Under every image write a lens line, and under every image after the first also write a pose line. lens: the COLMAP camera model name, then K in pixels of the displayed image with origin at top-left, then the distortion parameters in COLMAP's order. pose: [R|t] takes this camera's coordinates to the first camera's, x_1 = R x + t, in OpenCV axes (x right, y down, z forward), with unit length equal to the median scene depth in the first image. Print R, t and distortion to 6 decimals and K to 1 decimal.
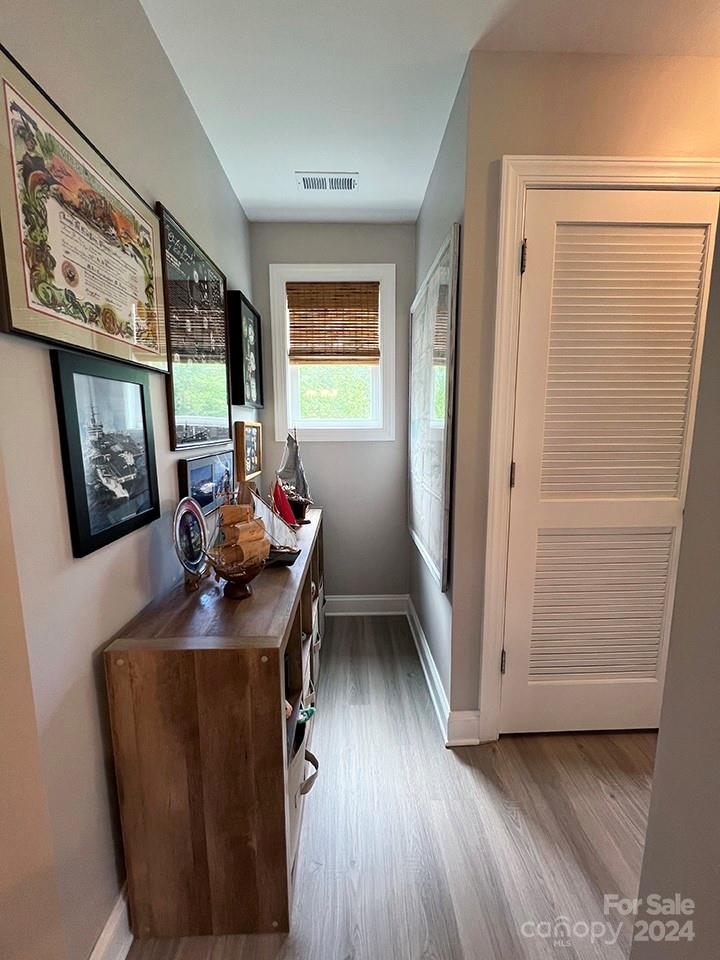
lens RADIAL K [[381.8, 0, 360.0], [0, 381.8, 480.0], [0, 0, 1]] dist [-0.001636, 0.000363]
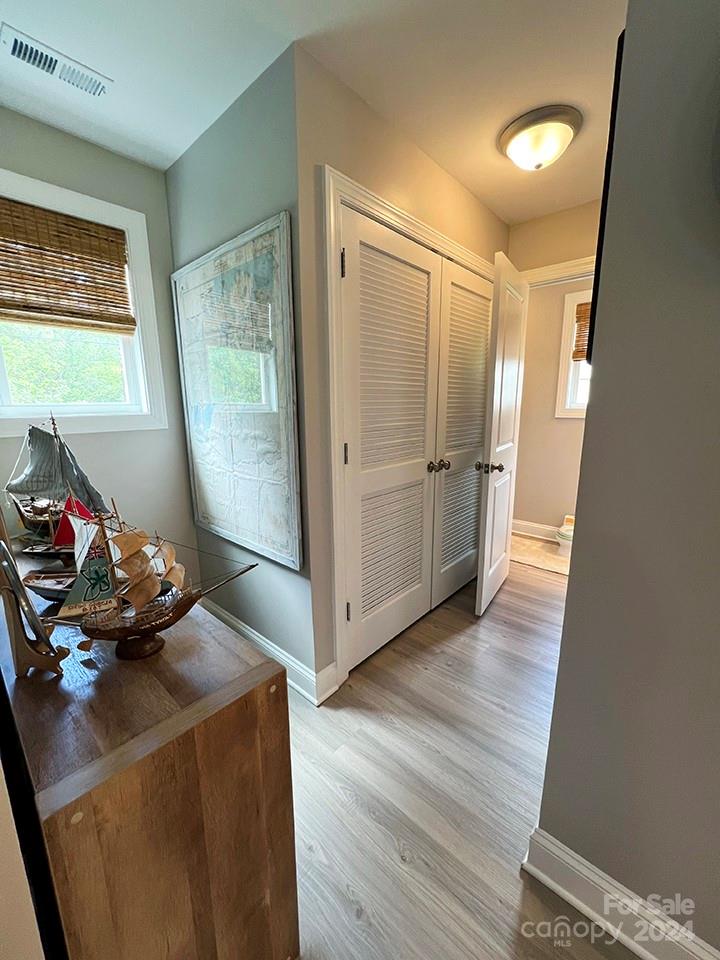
lens RADIAL K [[381.8, 0, 360.0], [0, 381.8, 480.0], [0, 0, 1]] dist [-0.001636, 0.000363]
pose [[0.692974, -0.143695, 0.706498, -0.277462], [0.108022, 0.989569, 0.095315, -0.027037], [-0.712825, 0.010267, 0.701267, 0.101838]]
